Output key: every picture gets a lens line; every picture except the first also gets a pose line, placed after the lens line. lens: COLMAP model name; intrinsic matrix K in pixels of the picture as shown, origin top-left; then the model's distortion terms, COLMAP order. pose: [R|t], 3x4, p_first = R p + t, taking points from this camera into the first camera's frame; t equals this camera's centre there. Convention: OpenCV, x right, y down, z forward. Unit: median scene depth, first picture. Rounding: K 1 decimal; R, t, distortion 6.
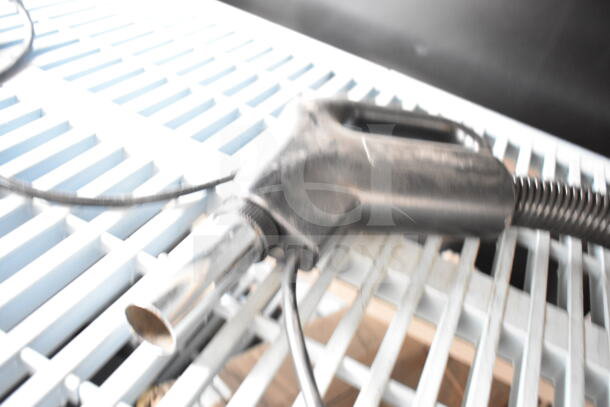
lens RADIAL K [[580.0, 0, 305.0], [0, 580.0, 203.5], [0, 0, 1]] dist [-0.012416, -0.006183]
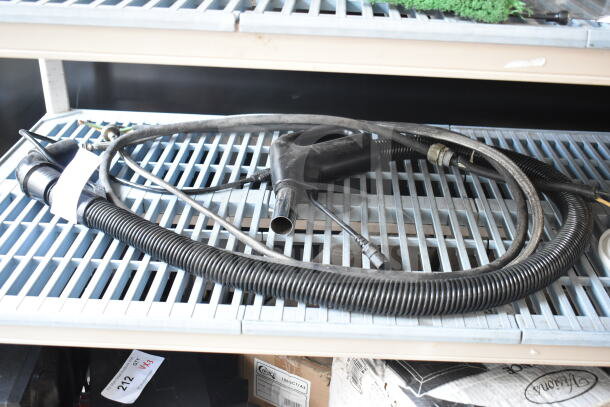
lens RADIAL K [[726.6, 0, 305.0], [0, 726.6, 203.5], [0, 0, 1]] dist [0.004257, -0.009031]
pose [[0.914850, -0.358013, 0.186751, -0.440715], [0.369800, 0.928580, -0.031421, 0.139049], [-0.162164, 0.097806, 0.981905, -1.620916]]
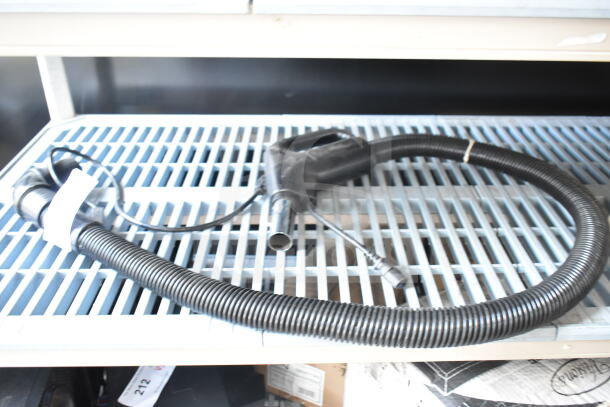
lens RADIAL K [[580.0, 0, 305.0], [0, 580.0, 203.5], [0, 0, 1]] dist [-0.012416, -0.006183]
pose [[0.889058, -0.406141, 0.211246, -0.426500], [0.412340, 0.910892, 0.015888, 0.030189], [-0.198874, 0.072980, 0.977304, -1.115584]]
